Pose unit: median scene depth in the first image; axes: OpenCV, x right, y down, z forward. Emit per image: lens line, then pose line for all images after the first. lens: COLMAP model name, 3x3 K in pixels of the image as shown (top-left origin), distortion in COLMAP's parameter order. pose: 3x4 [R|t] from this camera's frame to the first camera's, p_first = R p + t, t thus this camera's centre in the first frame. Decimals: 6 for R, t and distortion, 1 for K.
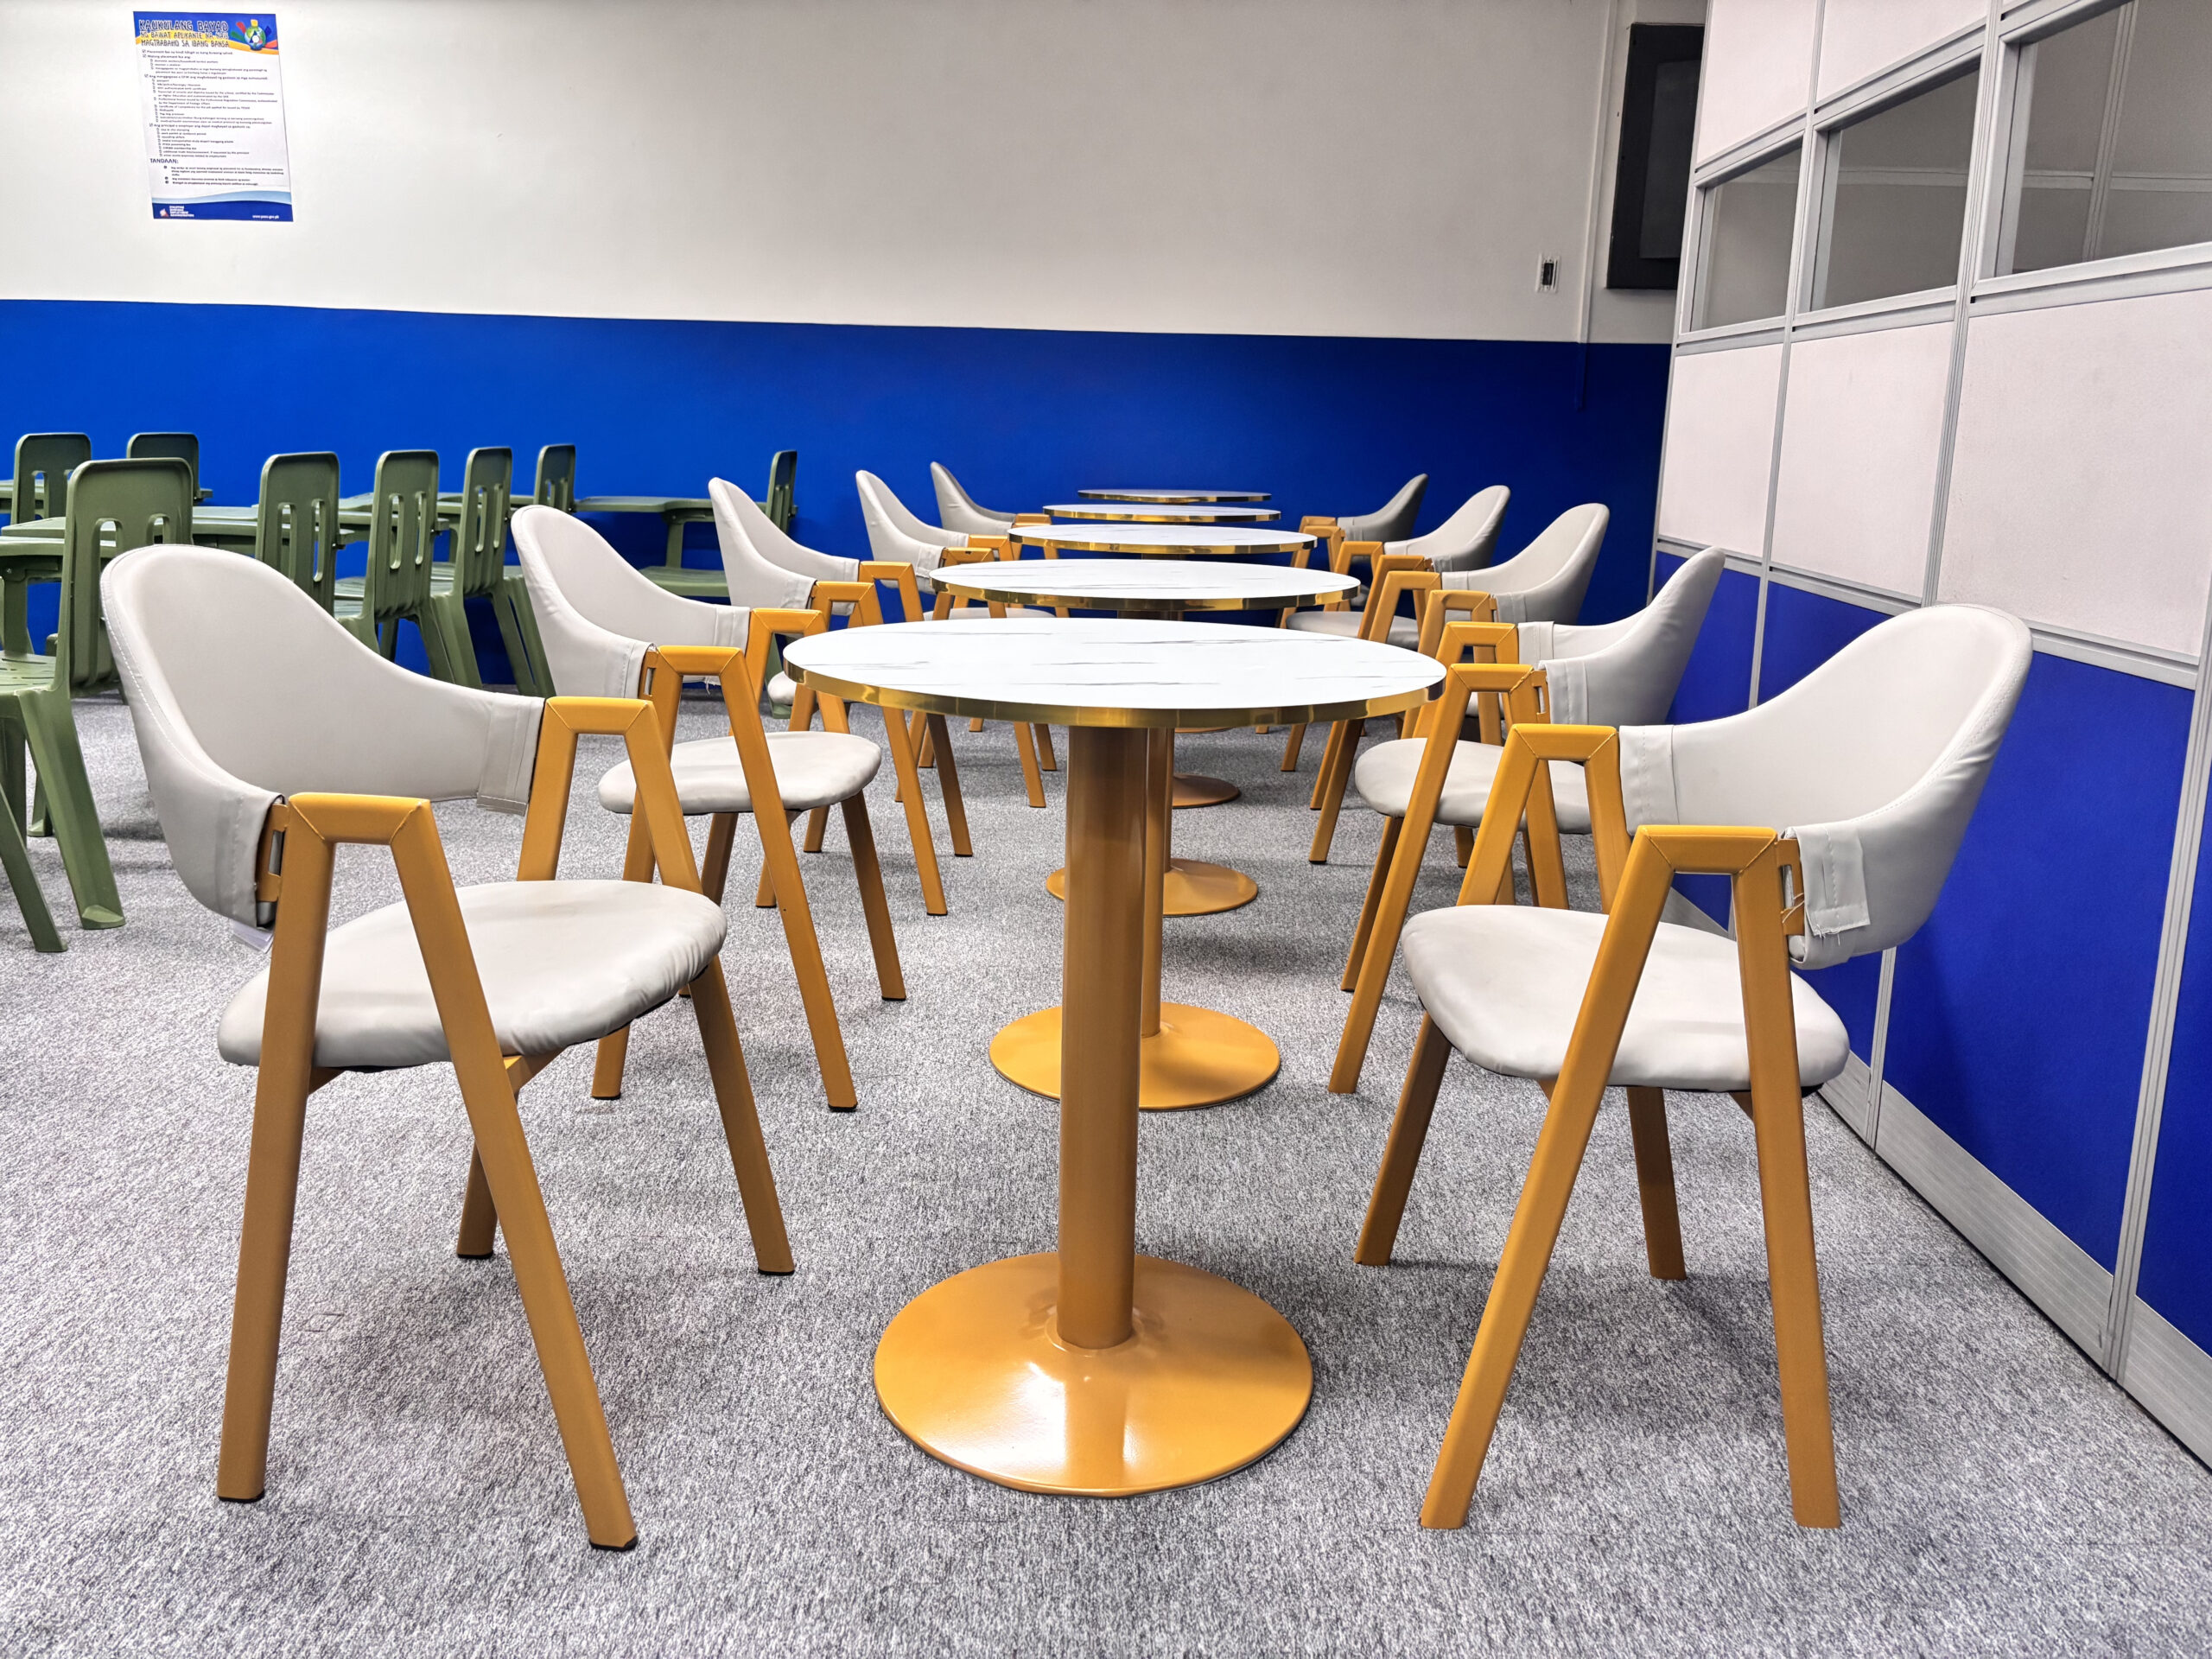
lens RADIAL K [[1685.9, 0, 1098.6], [0, 1685.9, 839.8], [0, 0, 1]] dist [0.036329, -0.045403]
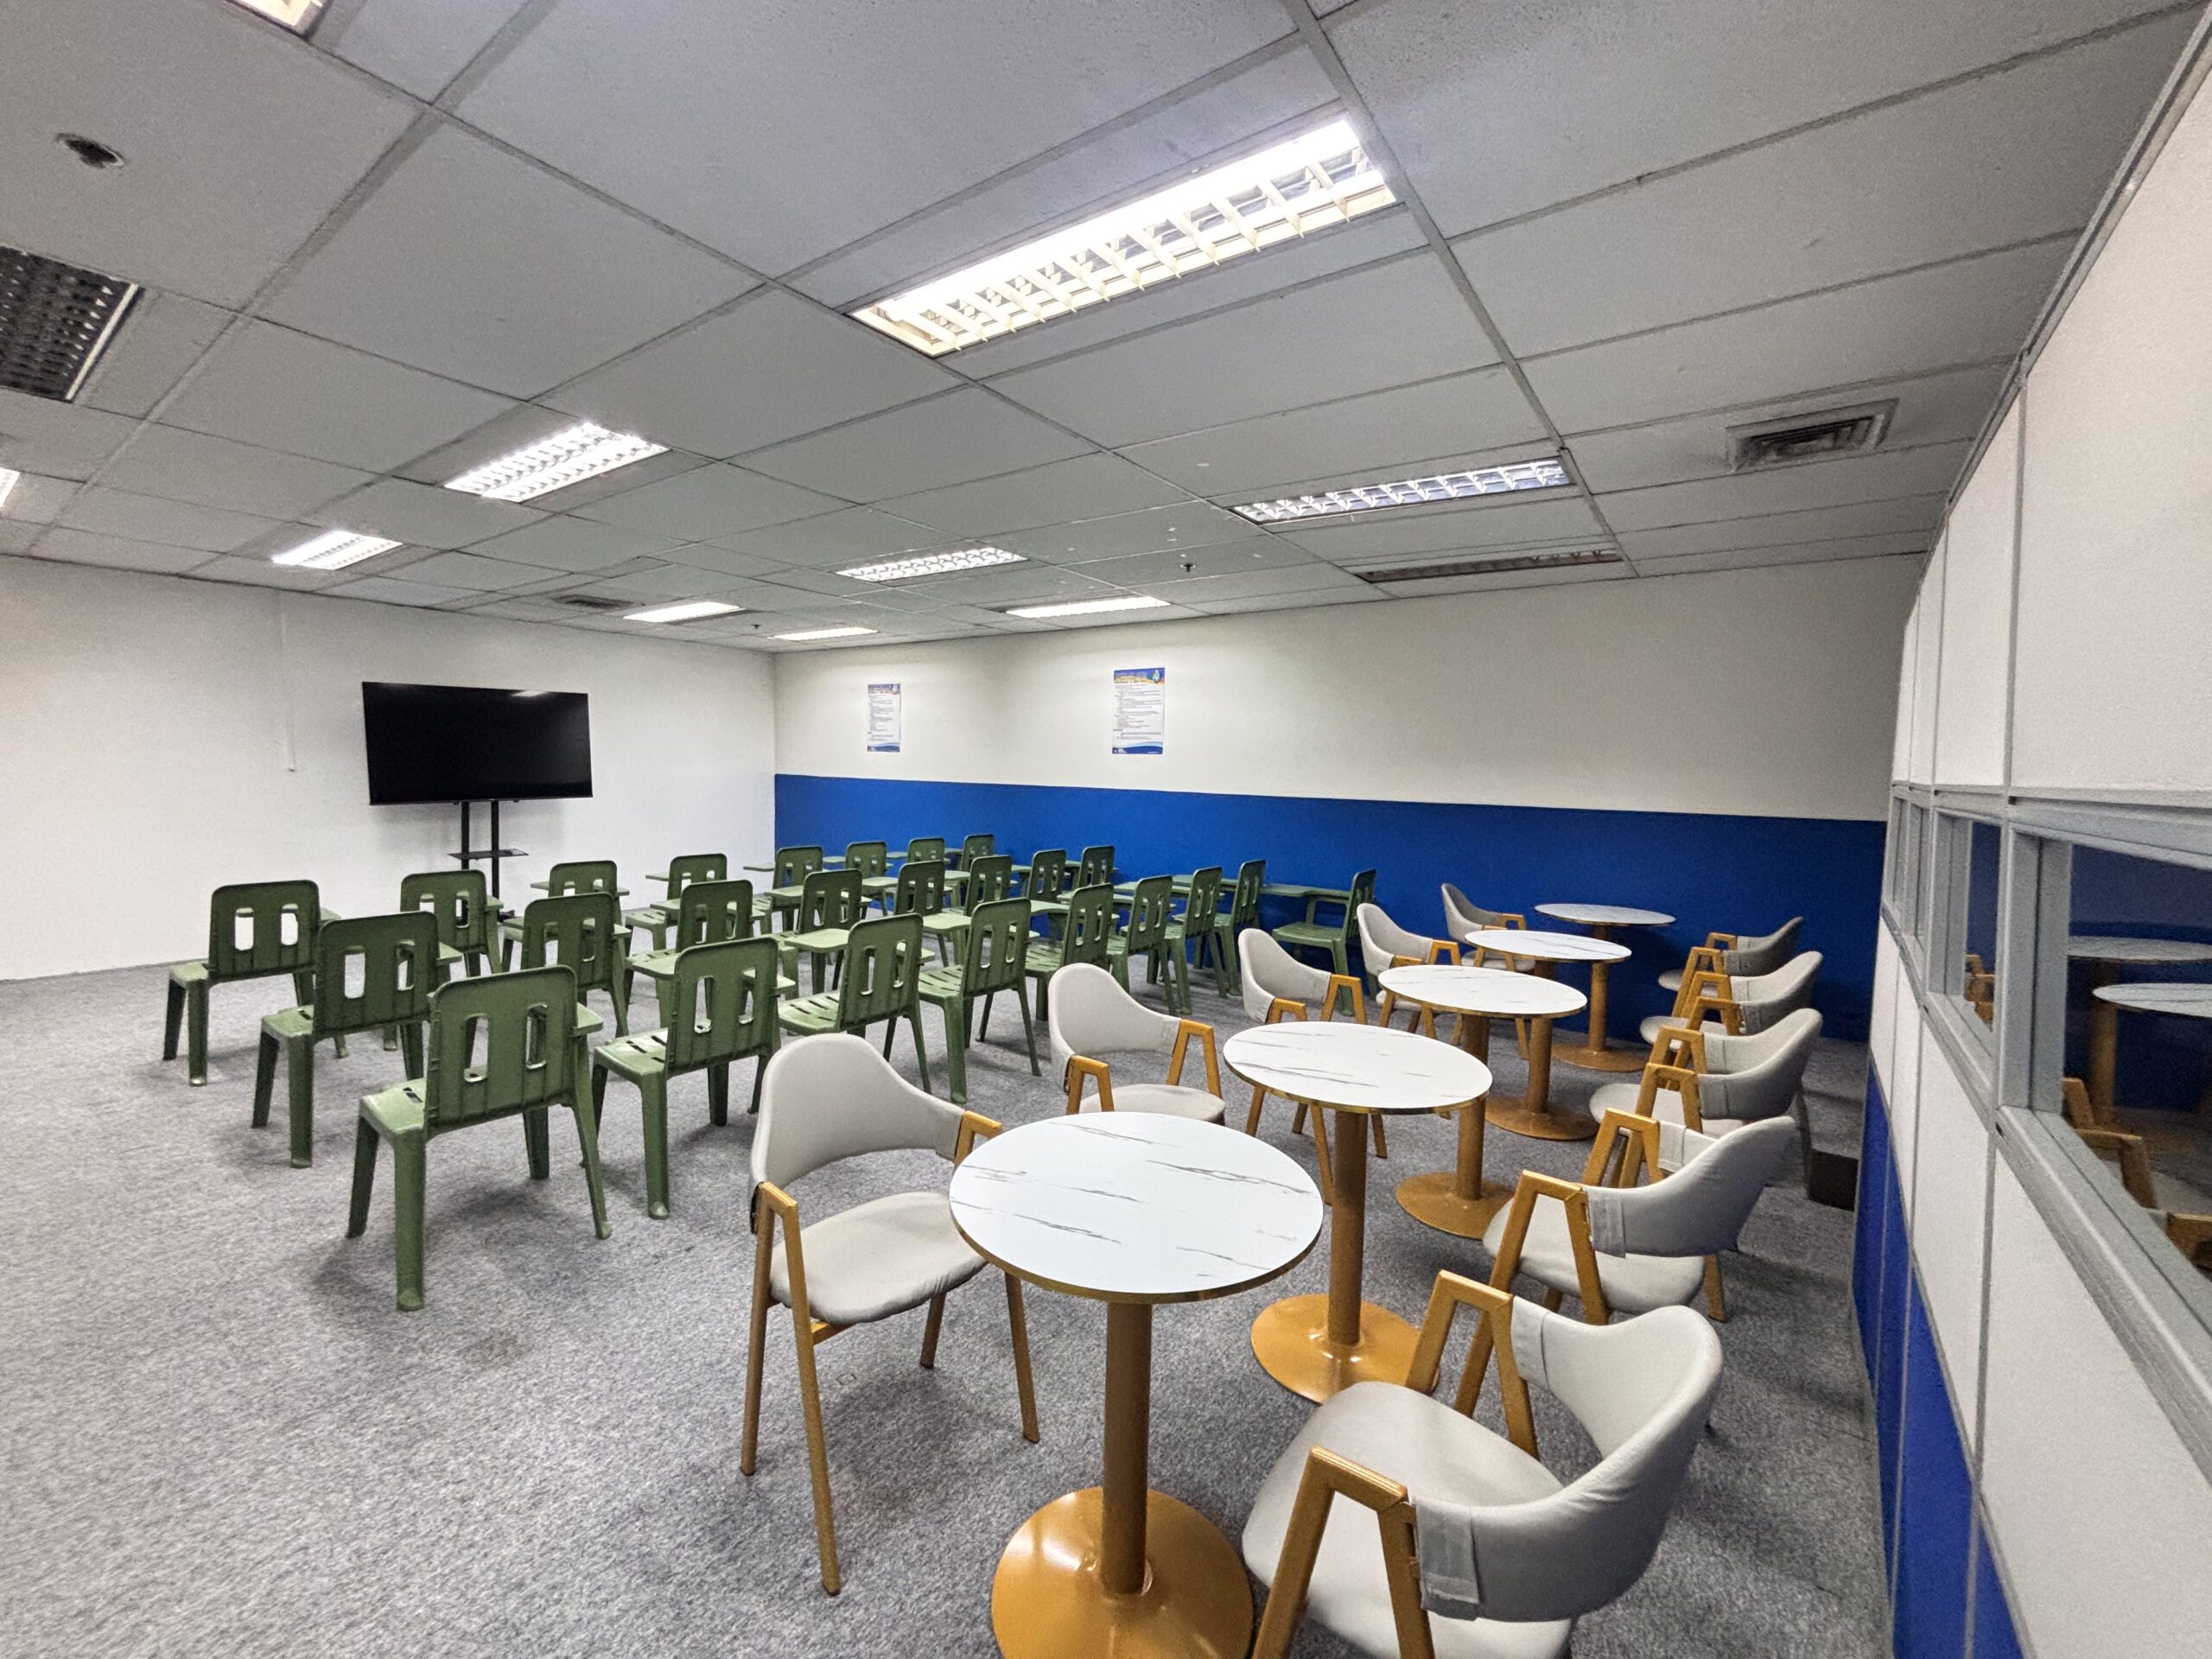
lens RADIAL K [[894.7, 0, 1110.6], [0, 894.7, 826.2], [0, 0, 1]] dist [0.001251, -0.000240]
pose [[0.806562, 0.037922, -0.589932, 0.439763], [-0.142868, 0.980862, -0.132279, -0.290362], [0.573626, 0.190974, 0.796544, 0.130686]]
